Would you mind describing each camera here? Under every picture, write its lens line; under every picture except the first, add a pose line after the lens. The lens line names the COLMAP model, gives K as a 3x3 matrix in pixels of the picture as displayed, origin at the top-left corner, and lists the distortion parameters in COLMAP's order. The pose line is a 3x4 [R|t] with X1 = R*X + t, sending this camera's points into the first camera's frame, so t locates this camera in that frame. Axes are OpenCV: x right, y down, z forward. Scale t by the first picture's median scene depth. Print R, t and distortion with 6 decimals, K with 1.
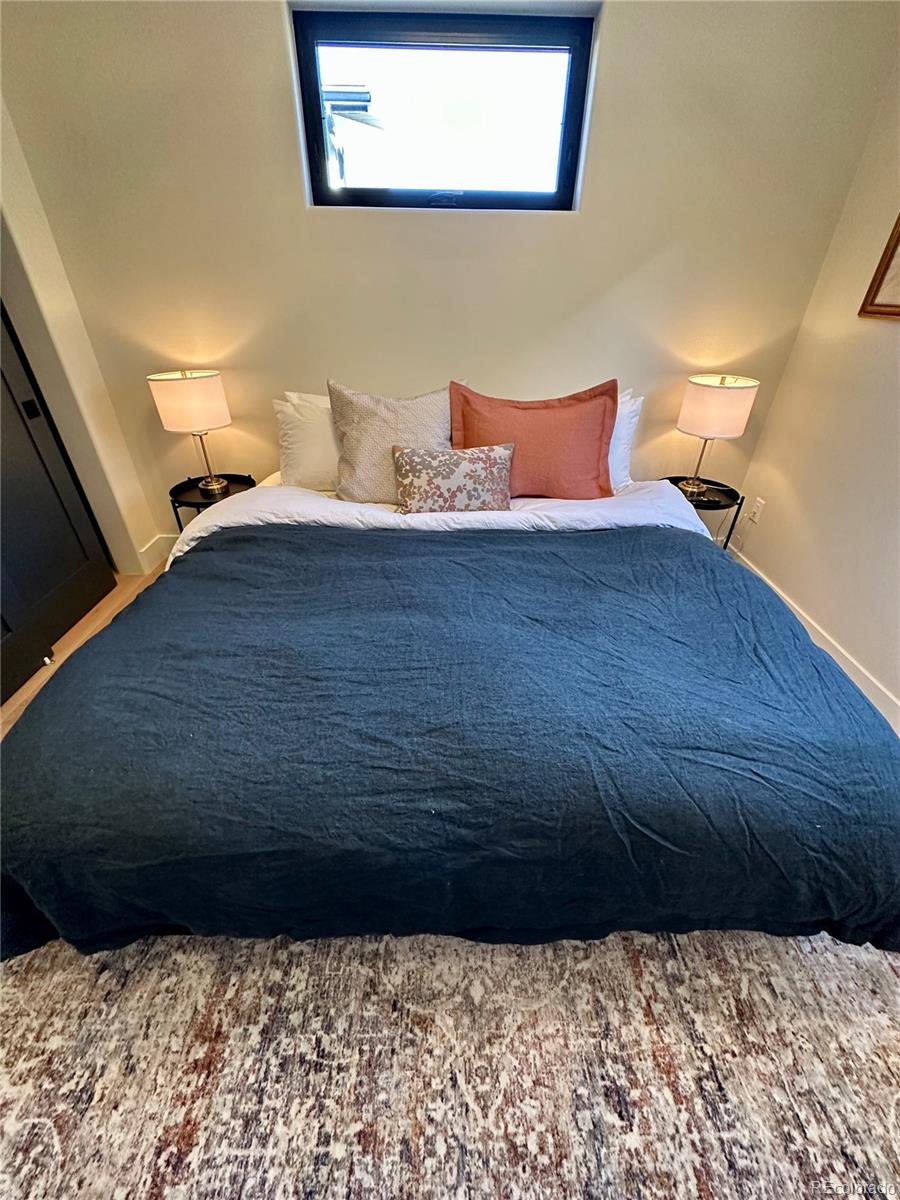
lens RADIAL K [[483.4, 0, 451.6], [0, 483.4, 597.8], [0, 0, 1]] dist [0.000610, 0.000310]
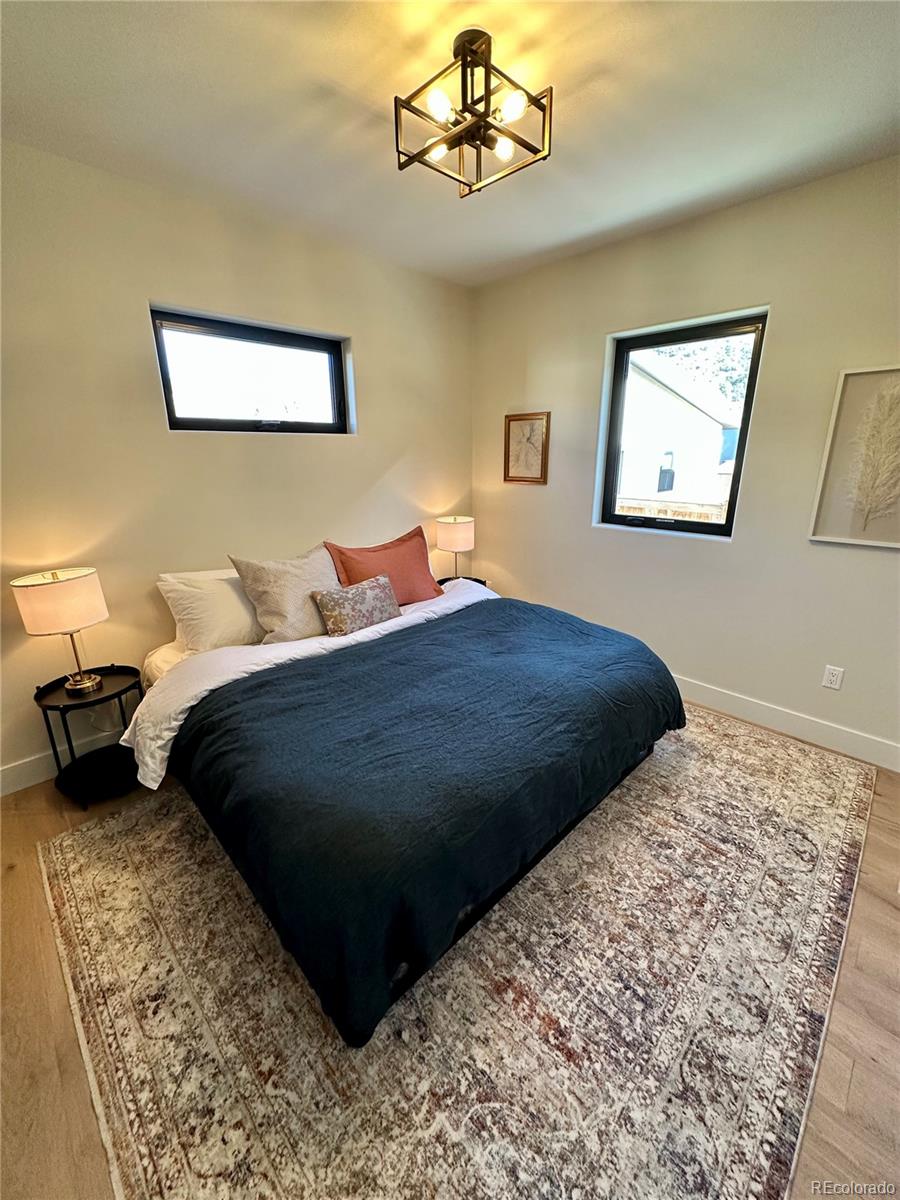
lens RADIAL K [[483.4, 0, 452.9], [0, 483.4, 596.6], [0, 0, 1]] dist [0.000610, 0.000310]
pose [[0.720912, -0.217509, 0.658009, -1.307466], [0.395849, 0.908581, -0.133353, 0.037762], [-0.568849, 0.356608, 0.741108, -0.320942]]
